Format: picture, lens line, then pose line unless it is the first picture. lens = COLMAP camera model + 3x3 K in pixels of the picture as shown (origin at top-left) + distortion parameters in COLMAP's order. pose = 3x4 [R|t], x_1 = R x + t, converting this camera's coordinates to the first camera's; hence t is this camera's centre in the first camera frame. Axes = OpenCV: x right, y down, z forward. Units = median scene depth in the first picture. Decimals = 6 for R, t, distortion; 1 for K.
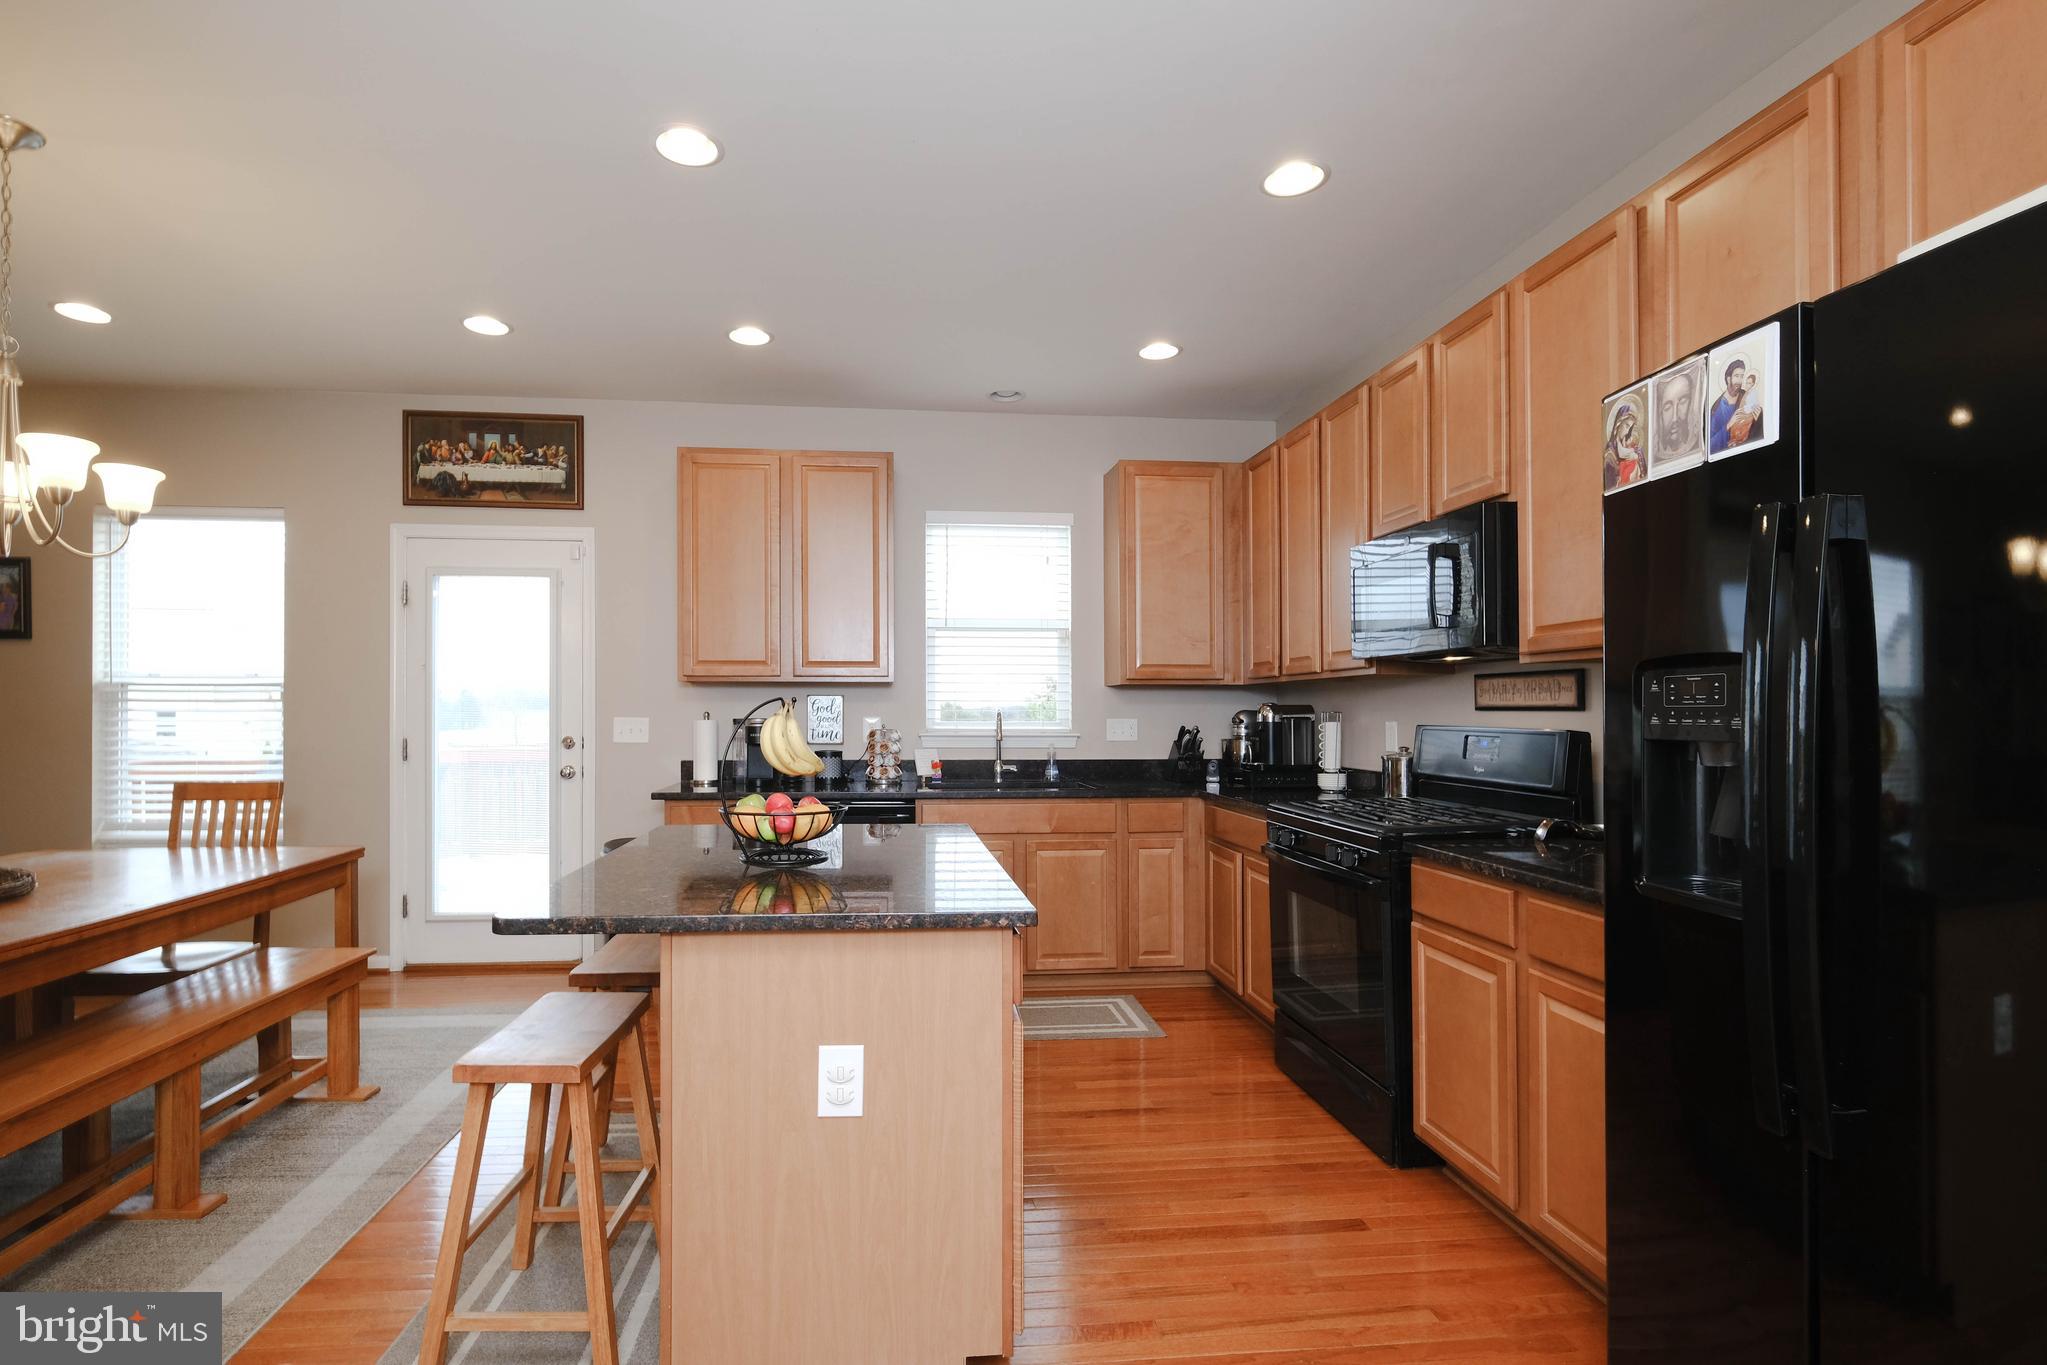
lens RADIAL K [[943.5, 0, 974.5], [0, 943.5, 709.3], [0, 0, 1]] dist [-0.013392, -0.000134]
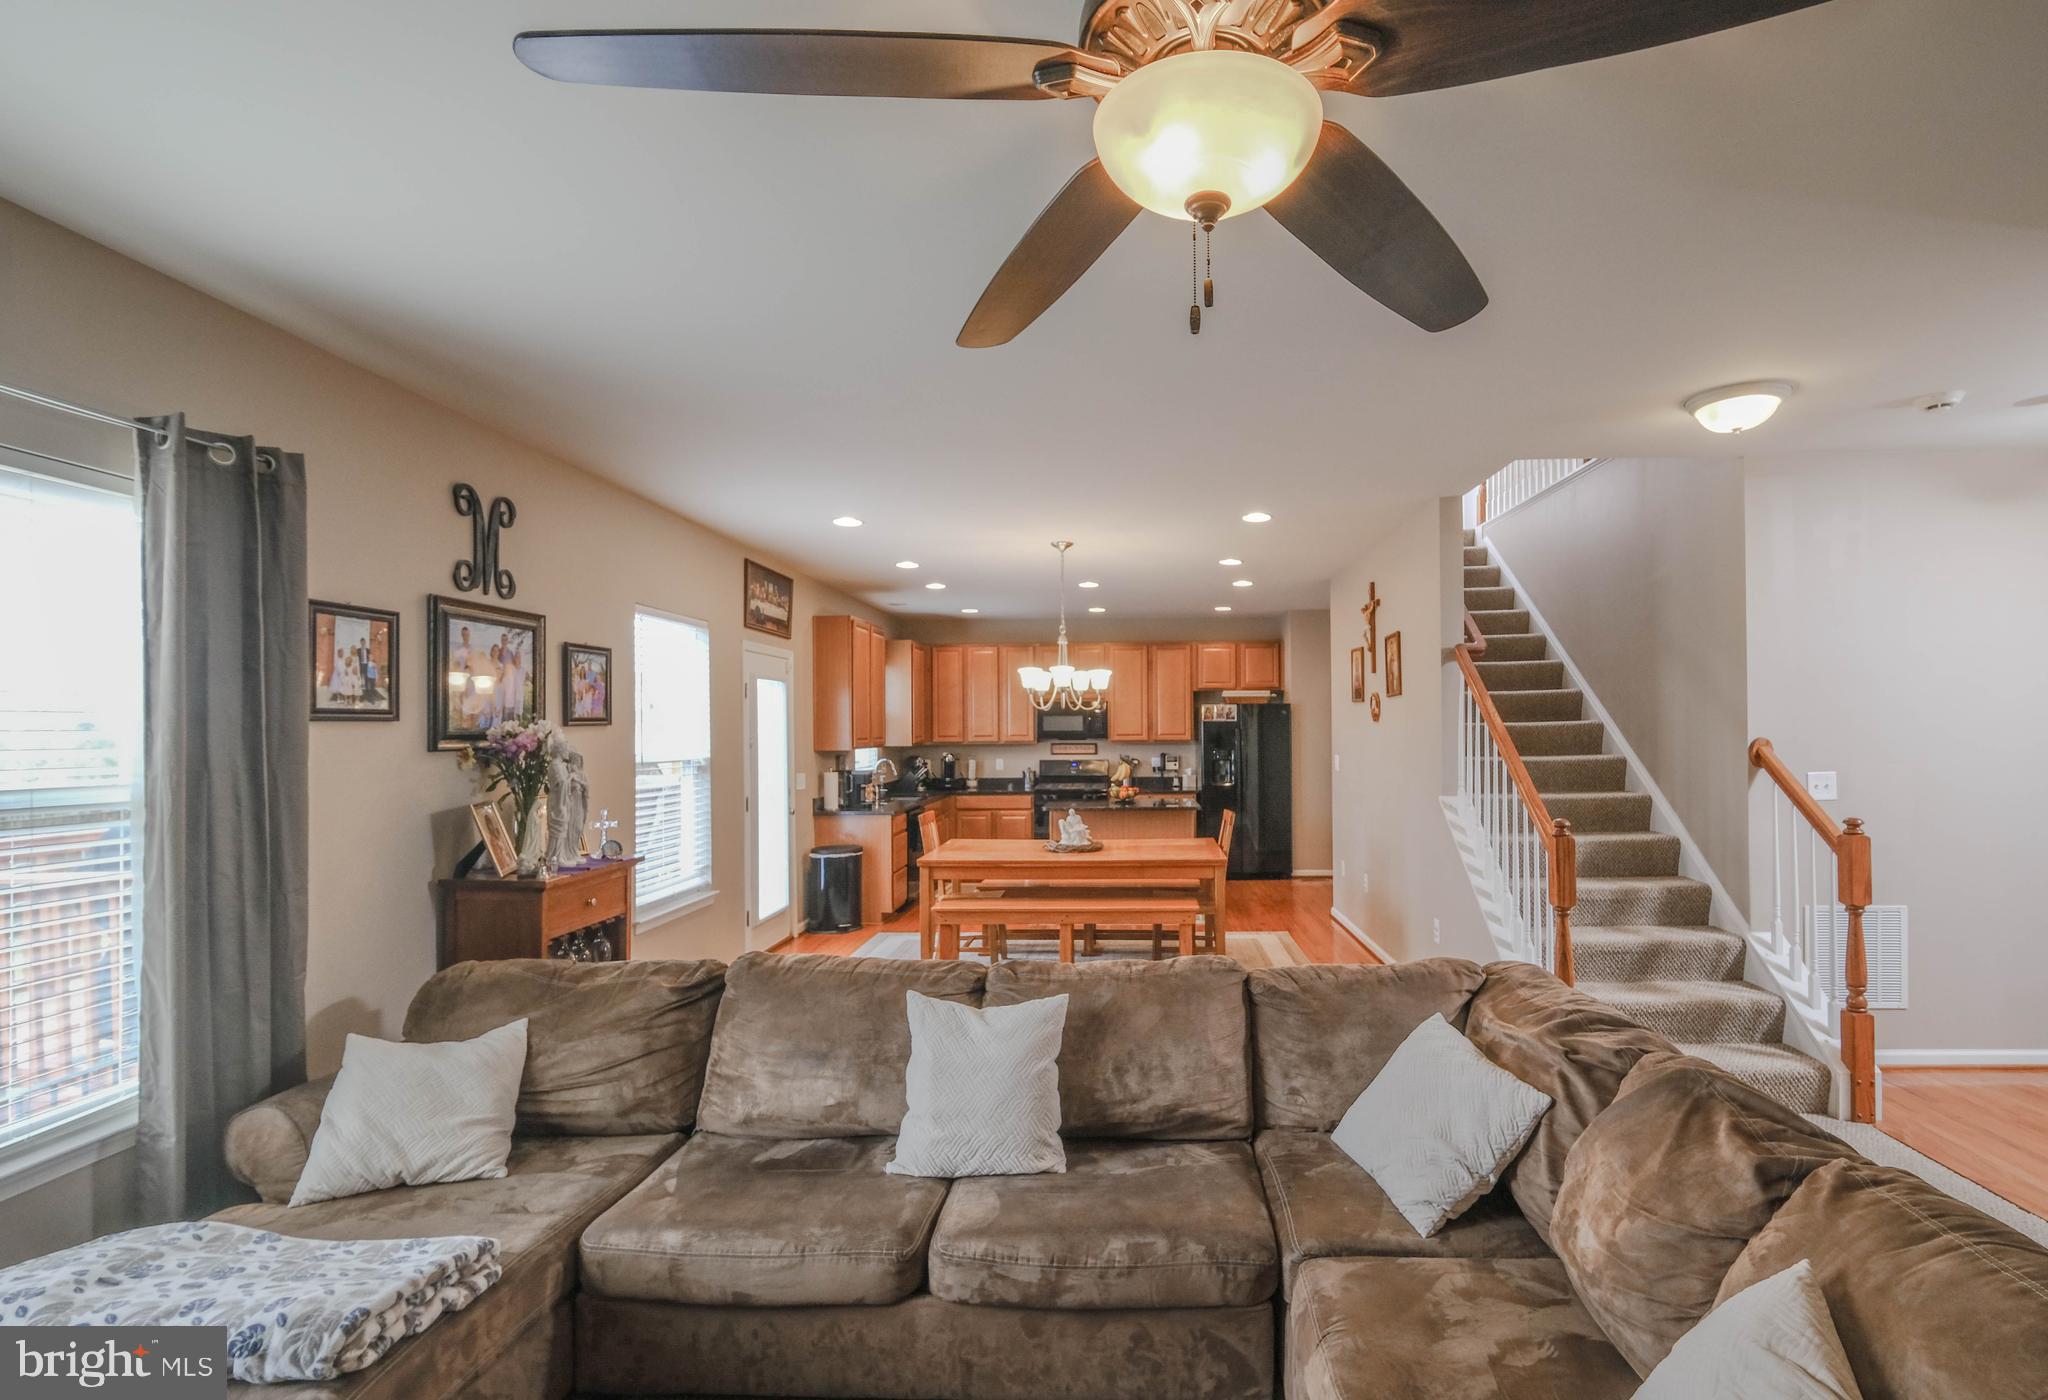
lens RADIAL K [[945.3, 0, 1092.9], [0, 945.3, 701.9], [0, 0, 1]] dist [0.001044, 0.000175]
pose [[0.142546, 0.024946, 0.989474, -1.901934], [0.003693, 0.999662, -0.025735, -0.068578], [-0.989781, 0.007322, 0.142406, 0.293021]]
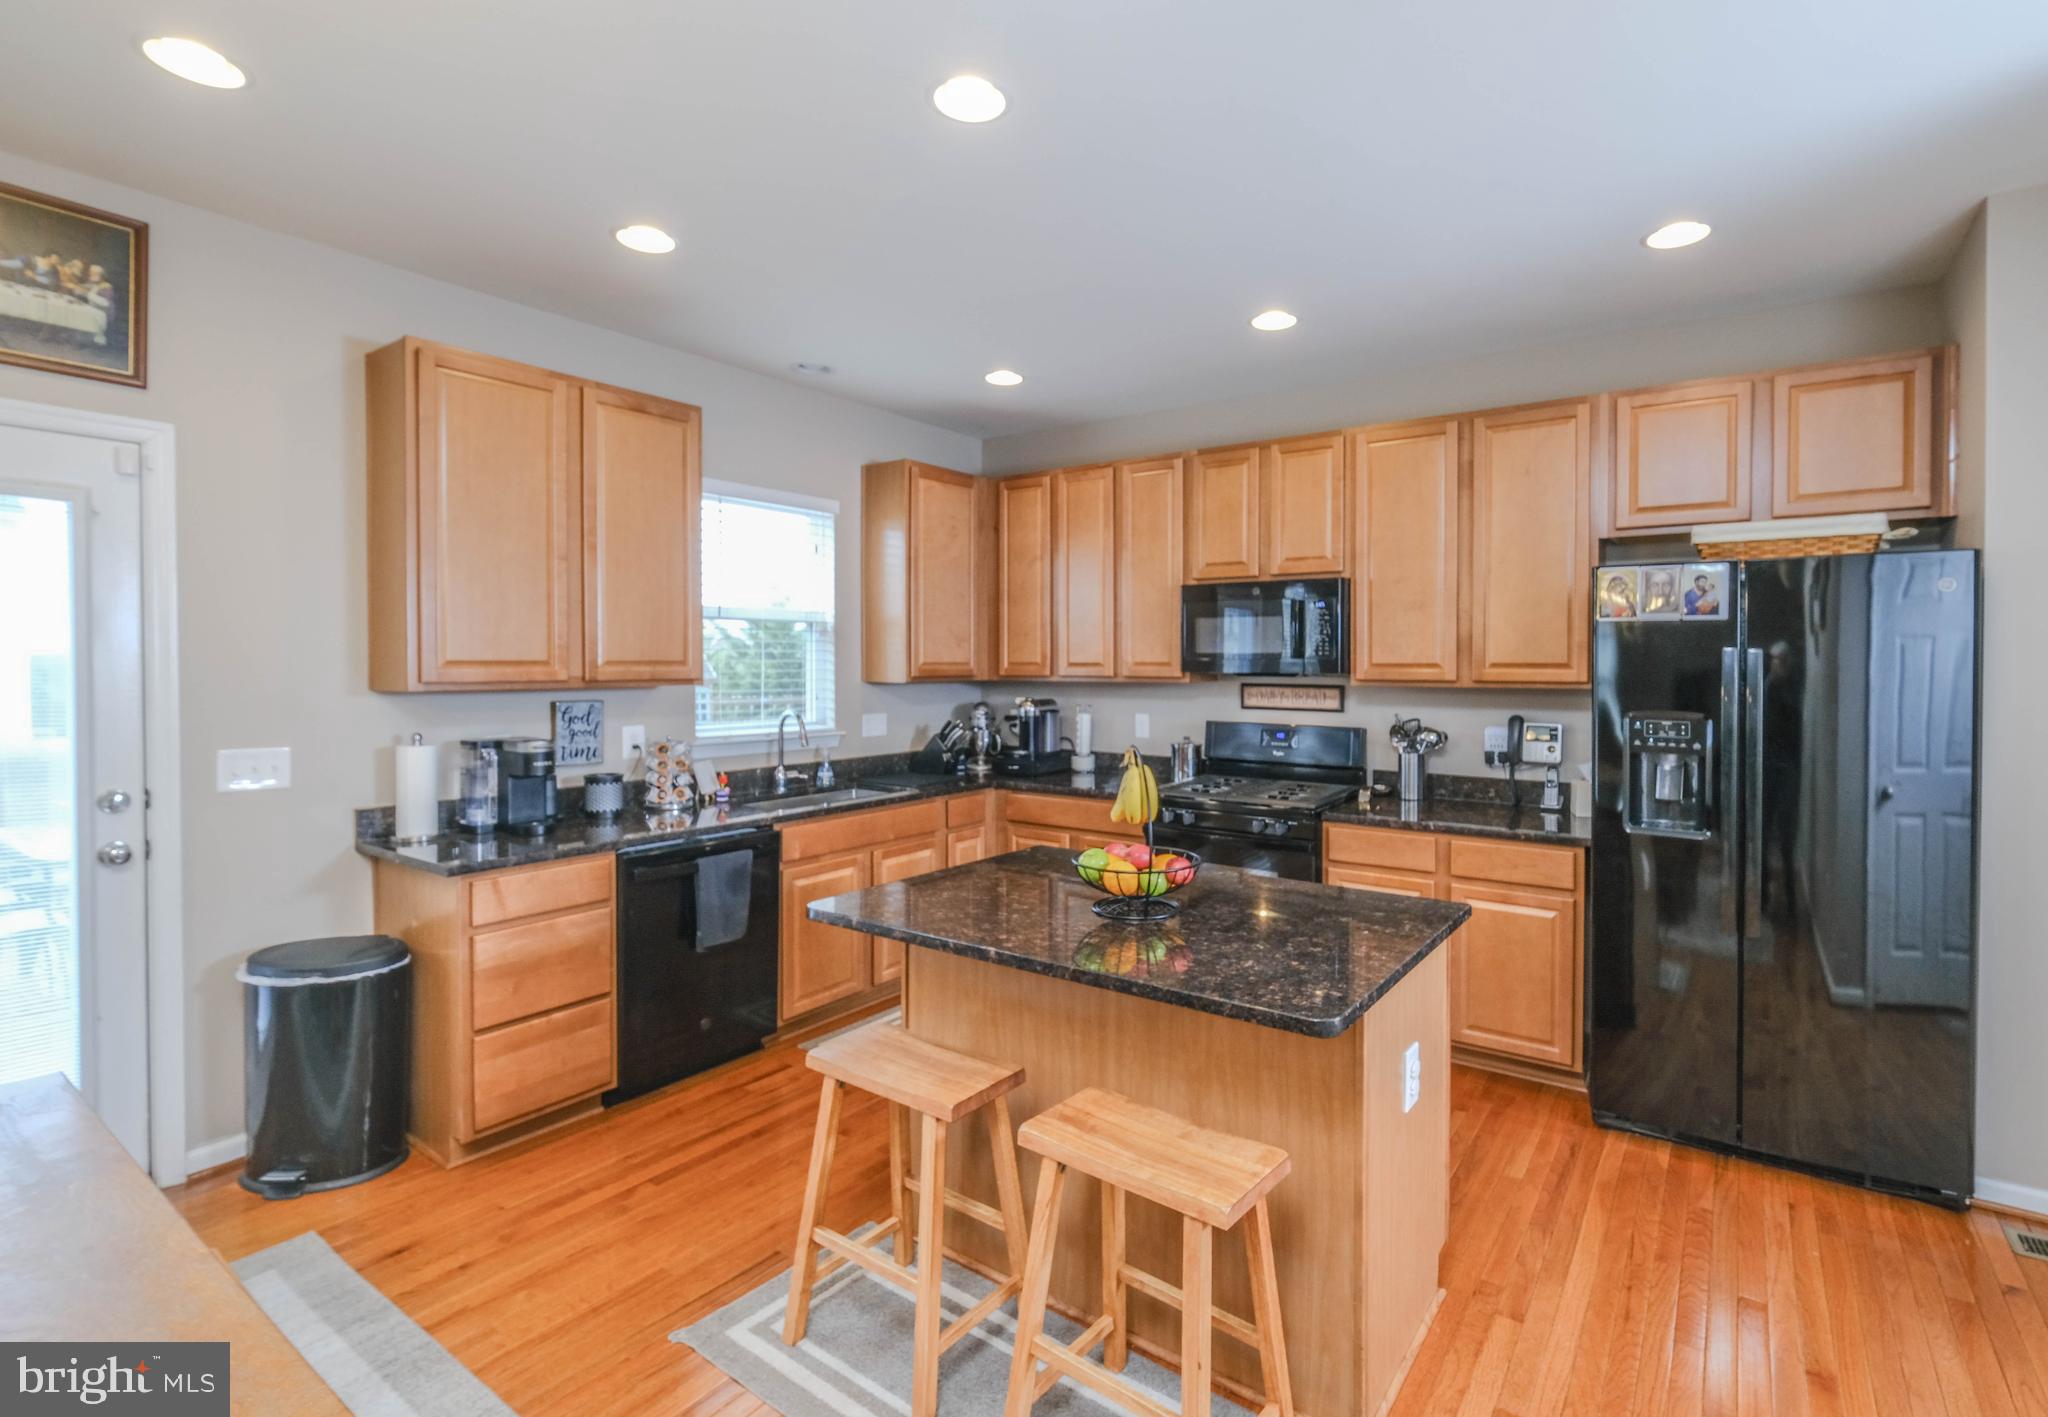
lens RADIAL K [[948.9, 0, 1092.2], [0, 948.9, 675.8], [0, 0, 1]] dist [-0.001191, -0.000233]
pose [[0.642252, -0.011439, 0.766408, -0.496698], [-0.003063, 0.999842, 0.017490, -0.051913], [-0.766487, -0.013580, 0.642116, 0.196354]]
